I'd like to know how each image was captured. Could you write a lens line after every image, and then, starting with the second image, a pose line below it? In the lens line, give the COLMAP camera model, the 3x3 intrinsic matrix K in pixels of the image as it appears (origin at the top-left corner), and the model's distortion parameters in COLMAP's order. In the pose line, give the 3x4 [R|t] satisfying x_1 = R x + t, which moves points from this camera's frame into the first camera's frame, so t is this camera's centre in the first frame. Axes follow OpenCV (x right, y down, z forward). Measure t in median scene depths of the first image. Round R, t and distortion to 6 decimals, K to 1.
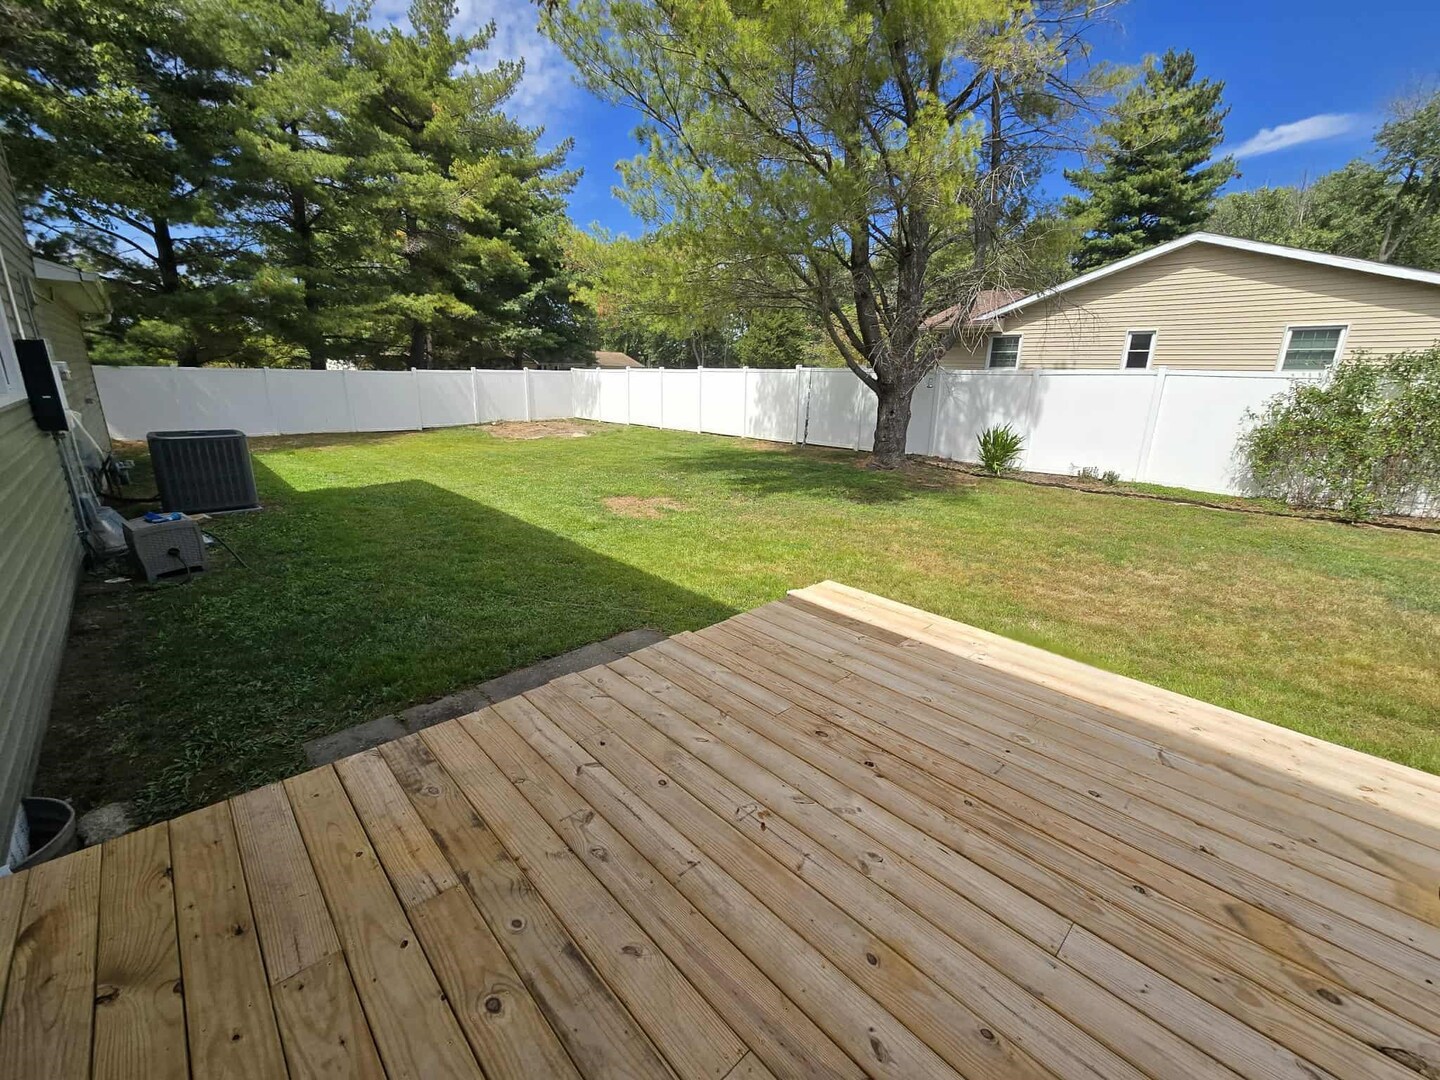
lens RADIAL K [[591.2, 0, 732.5], [0, 591.2, 536.1], [0, 0, 1]] dist [0.010084, -0.003660]
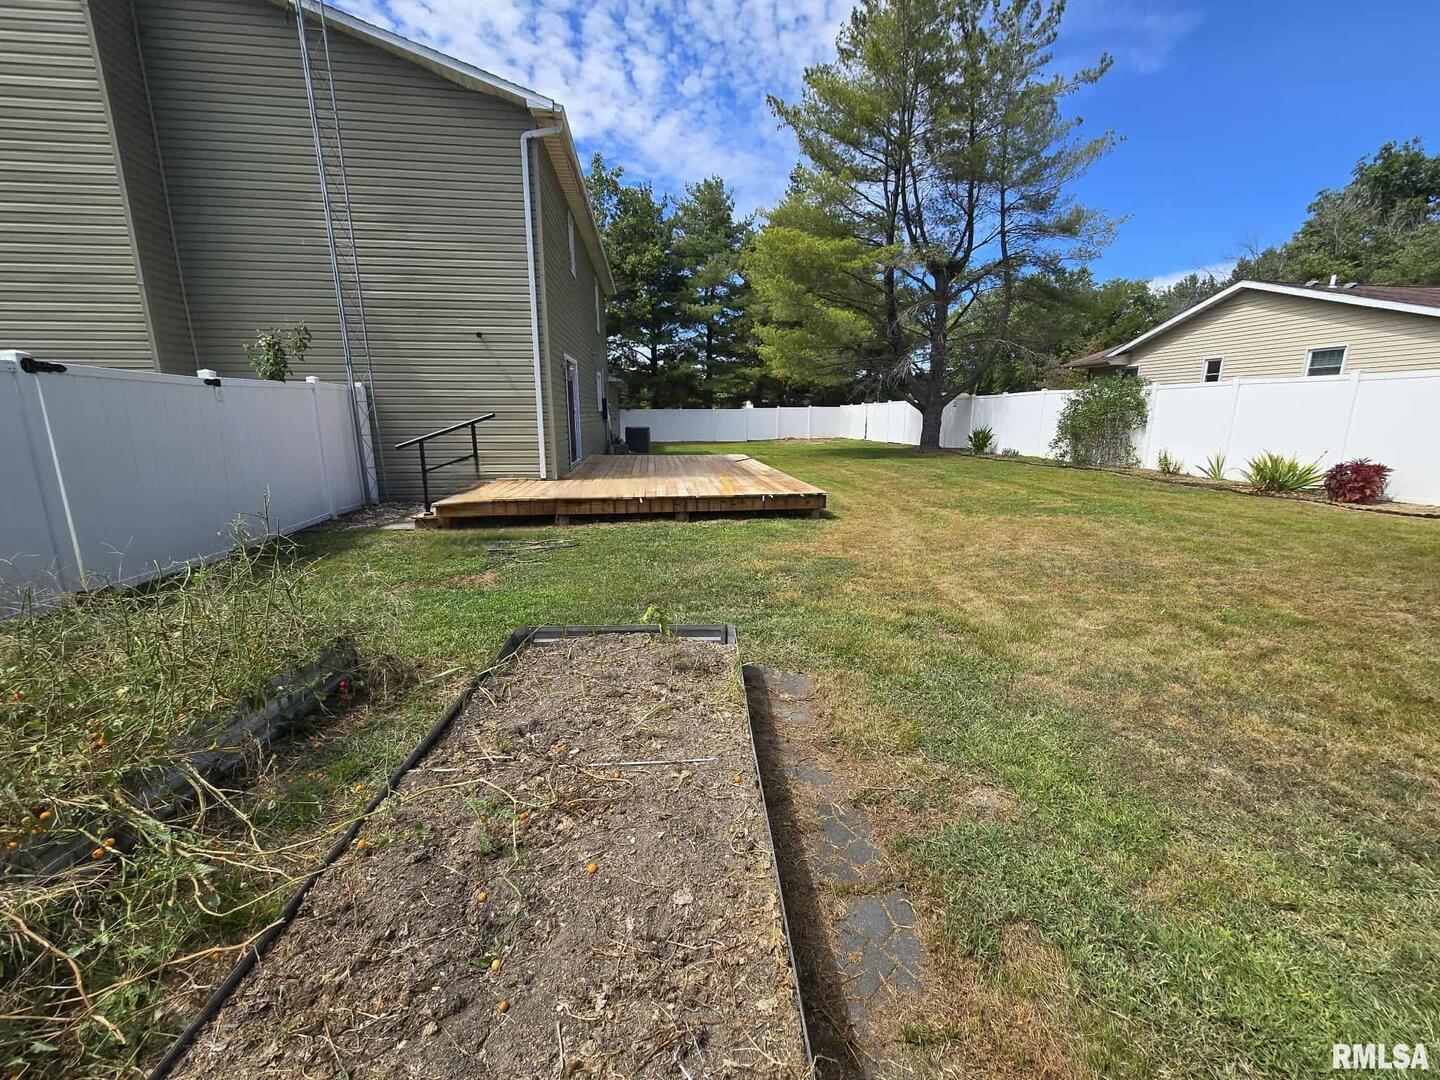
lens RADIAL K [[592.1, 0, 729.5], [0, 592.1, 535.9], [0, 0, 1]] dist [-0.000273, 0.000210]
pose [[0.806060, 0.094812, -0.584190, 0.554096], [-0.132973, 0.990861, -0.022662, 0.163380], [0.576702, 0.095948, 0.811301, -0.488724]]
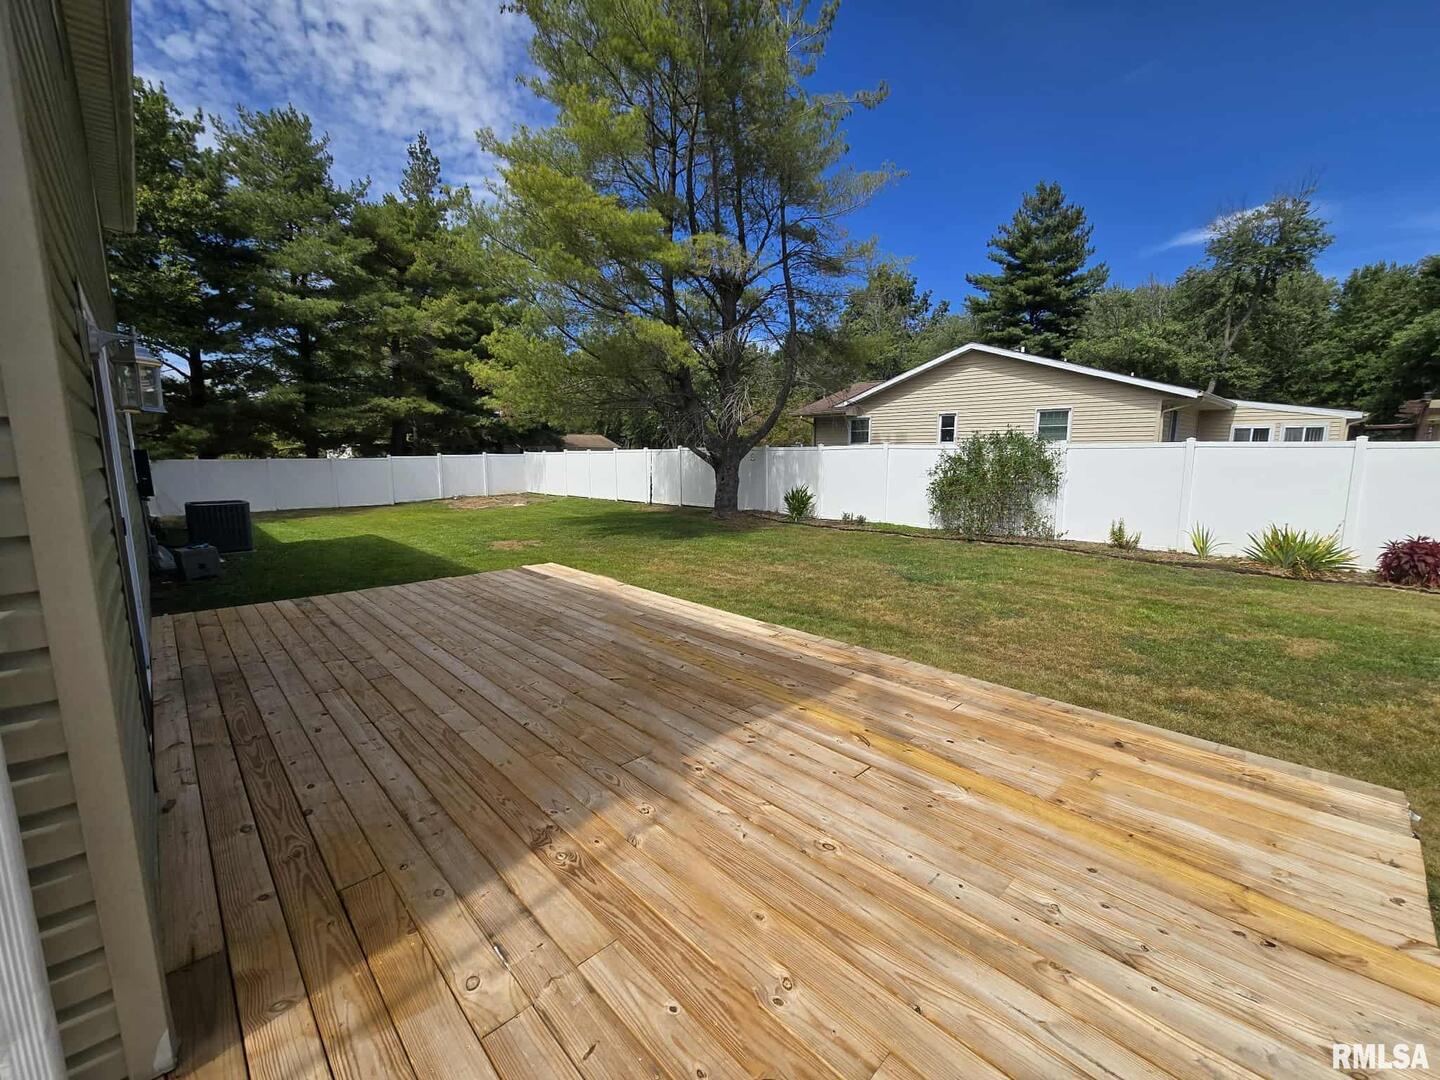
lens RADIAL K [[591.2, 0, 730.1], [0, 591.2, 538.5], [0, 0, 1]] dist [-0.000297, 0.000042]
pose [[0.999673, -0.025382, 0.003253, 0.179313], [0.025589, 0.992422, -0.120186, 0.059327], [-0.000178, 0.120230, 0.992746, -0.217688]]
